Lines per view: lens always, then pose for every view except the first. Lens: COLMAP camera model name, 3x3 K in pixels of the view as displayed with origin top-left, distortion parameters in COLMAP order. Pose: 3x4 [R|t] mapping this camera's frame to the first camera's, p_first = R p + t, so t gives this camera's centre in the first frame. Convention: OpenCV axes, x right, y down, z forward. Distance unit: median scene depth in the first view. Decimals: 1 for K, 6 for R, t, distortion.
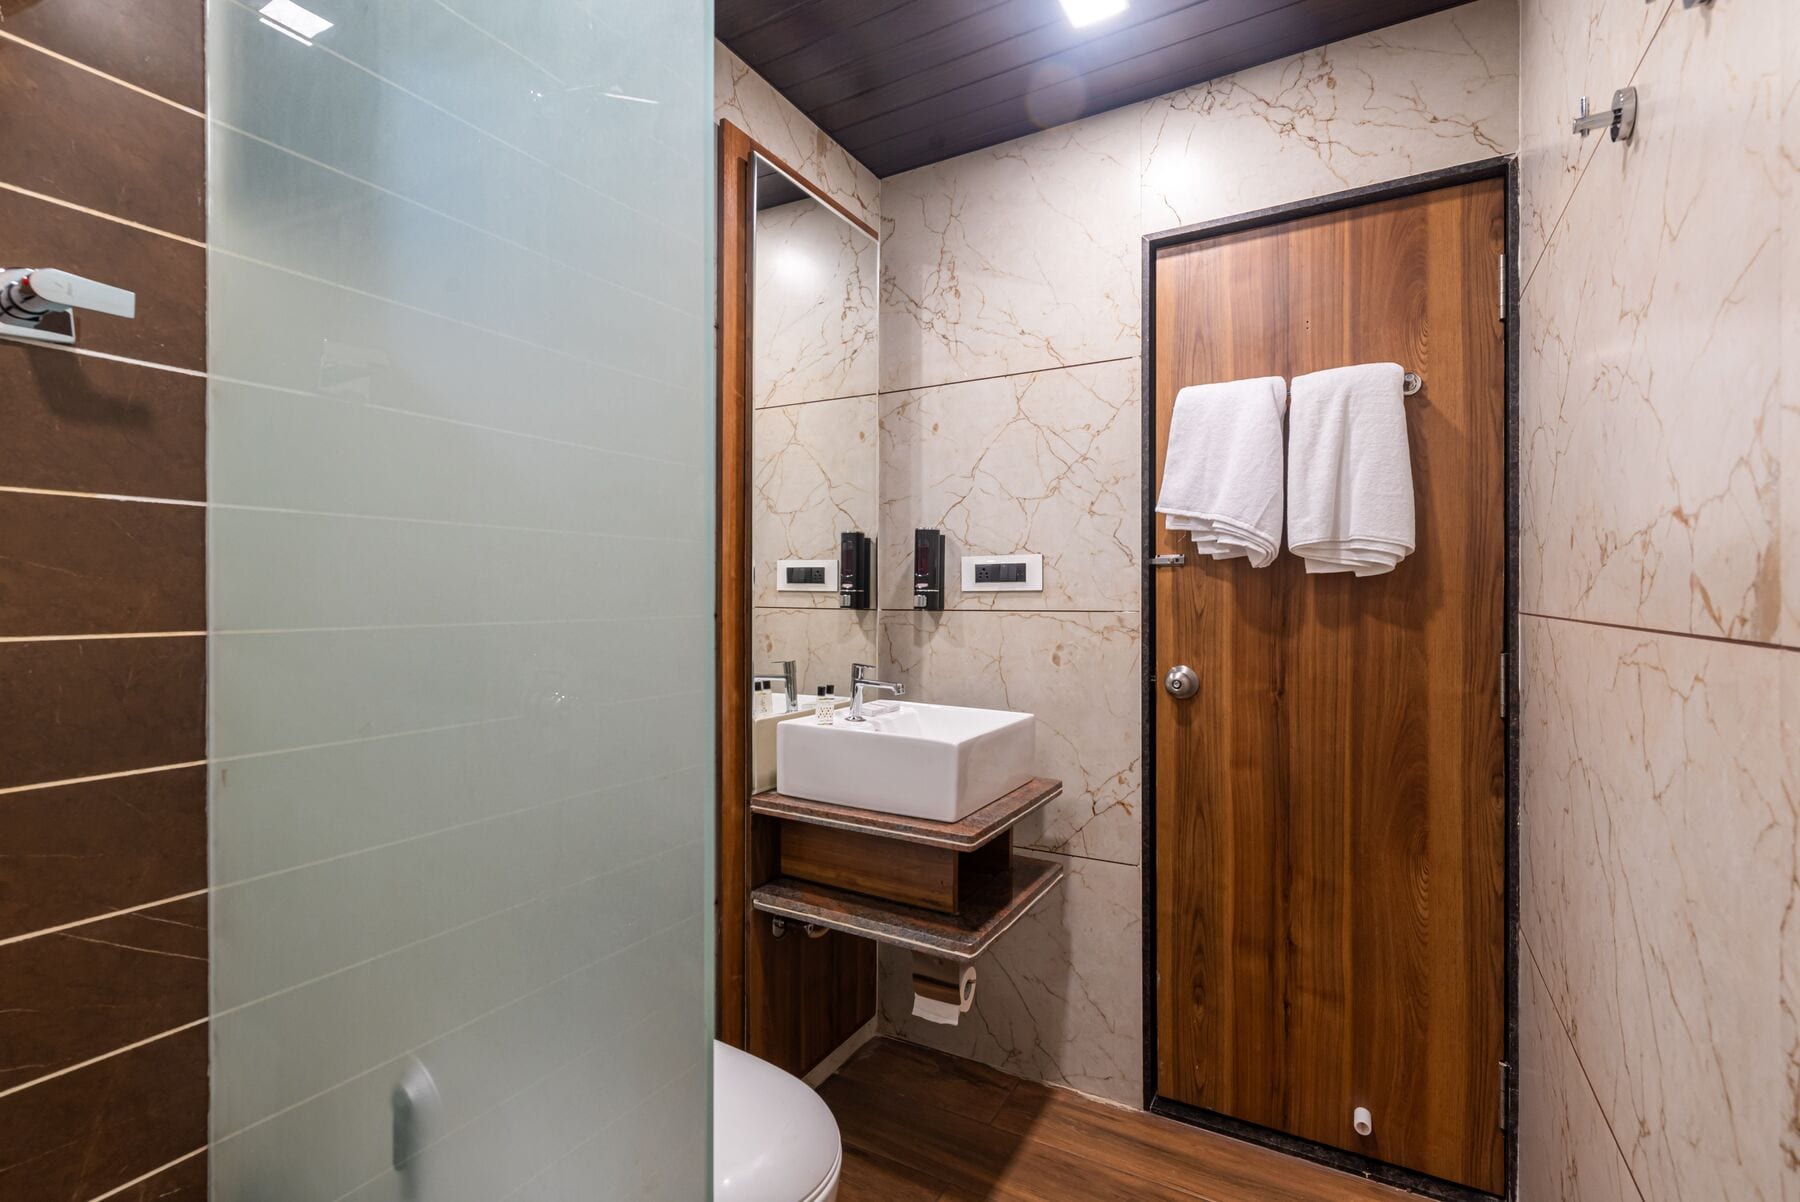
lens RADIAL K [[803.2, 0, 889.2], [0, 803.2, 598.7], [0, 0, 1]] dist [0.001444, -0.000299]
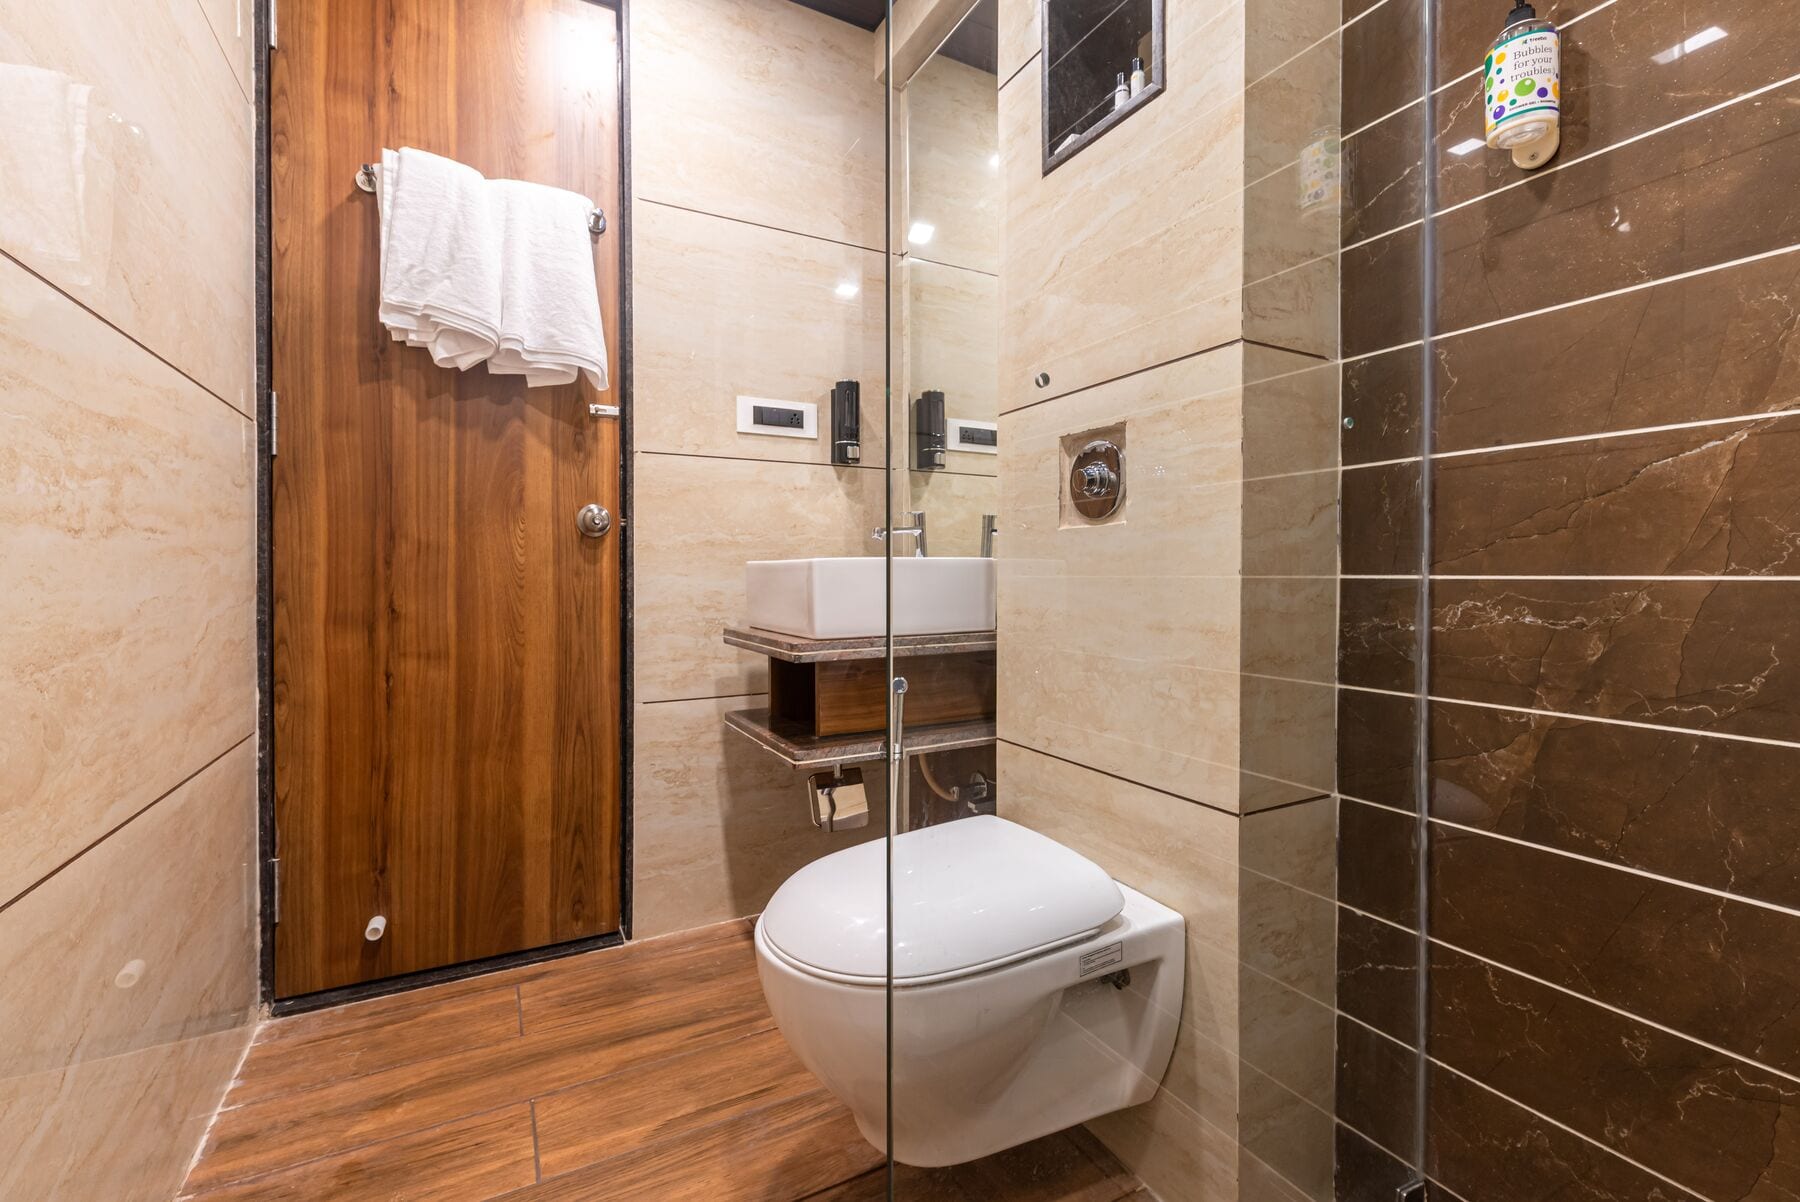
lens RADIAL K [[803.2, 0, 886.3], [0, 803.2, 586.6], [0, 0, 1]] dist [0.001444, -0.000299]
pose [[0.528967, 0.001697, 0.848640, -0.000927], [-0.000163, 0.999998, -0.001898, 0.408329], [-0.848642, 0.000866, 0.528967, -0.002275]]
